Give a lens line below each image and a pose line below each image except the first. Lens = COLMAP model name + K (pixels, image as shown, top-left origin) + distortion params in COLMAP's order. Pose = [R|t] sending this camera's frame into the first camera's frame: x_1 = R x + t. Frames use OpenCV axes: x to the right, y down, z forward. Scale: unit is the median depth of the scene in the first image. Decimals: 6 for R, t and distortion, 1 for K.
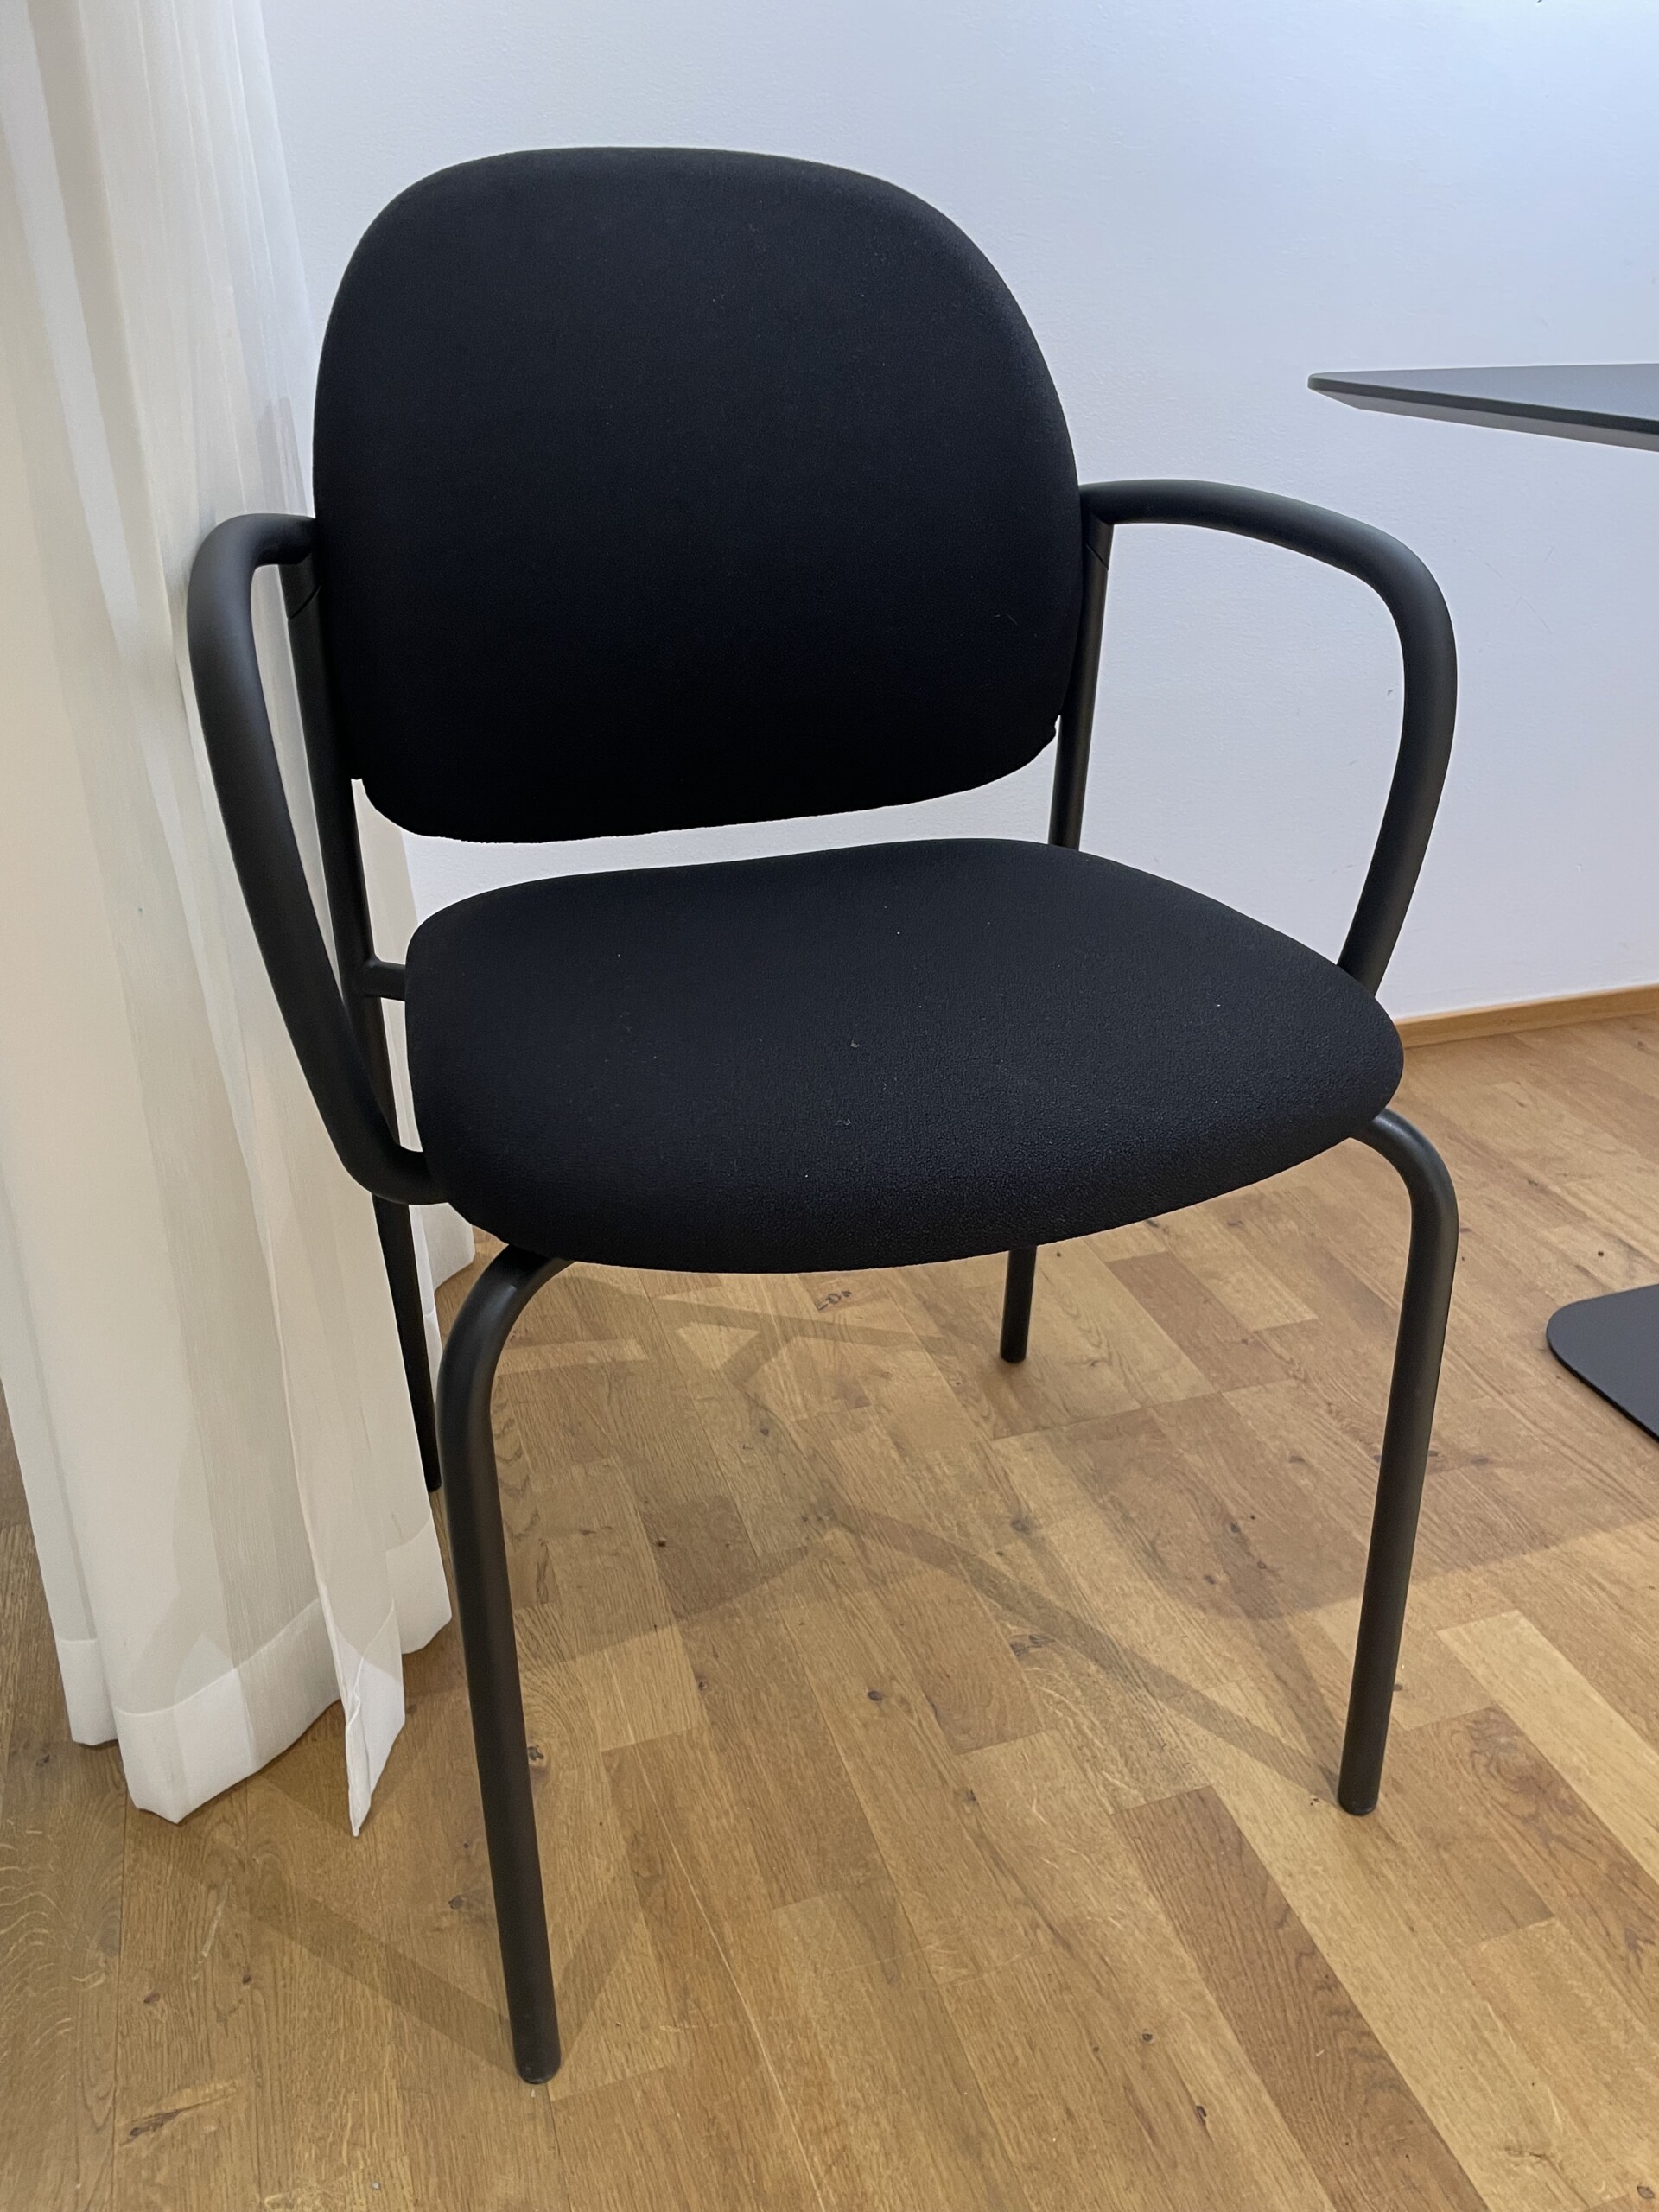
lens RADIAL K [[1770.8, 0, 851.9], [0, 1770.8, 1091.6], [0, 0, 1]] dist [0.068659, -0.076508]
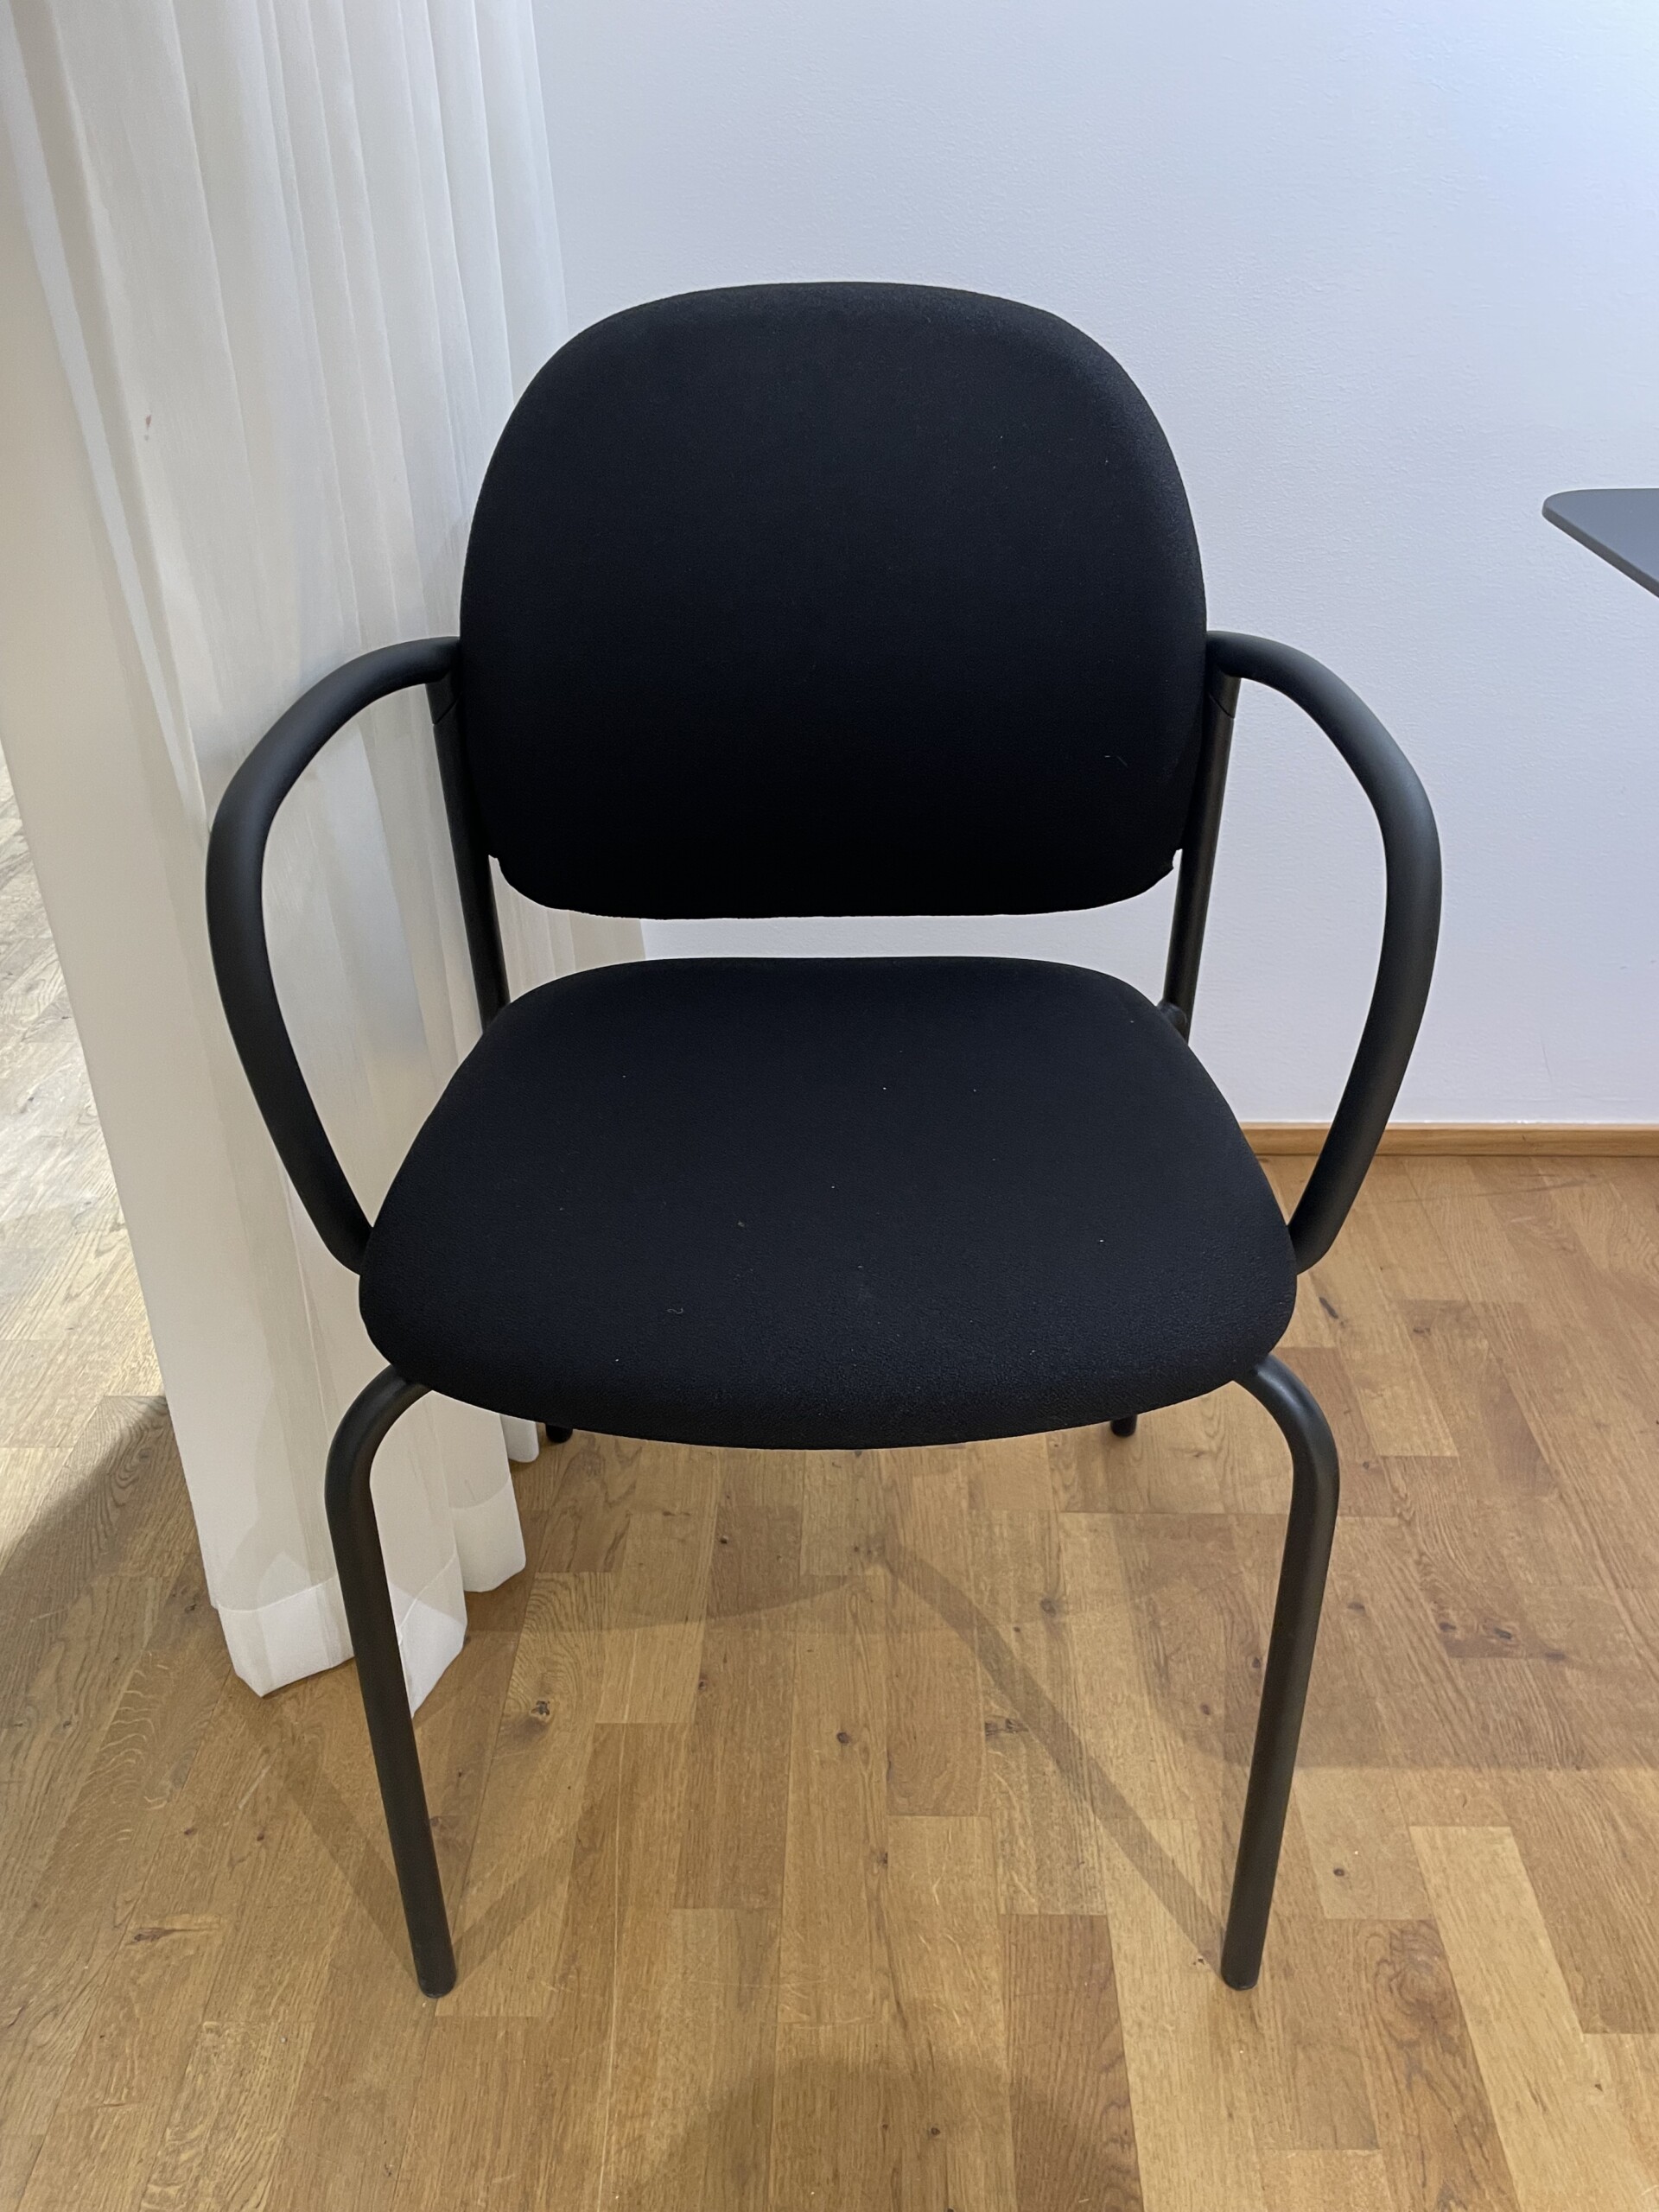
lens RADIAL K [[1770.8, 0, 813.6], [0, 1770.8, 1102.6], [0, 0, 1]] dist [0.068659, -0.076508]
pose [[0.939850, 0.167161, -0.297890, 0.266799], [-0.137963, 0.983545, 0.116640, -0.176104], [0.312487, -0.068527, 0.947447, -0.016397]]
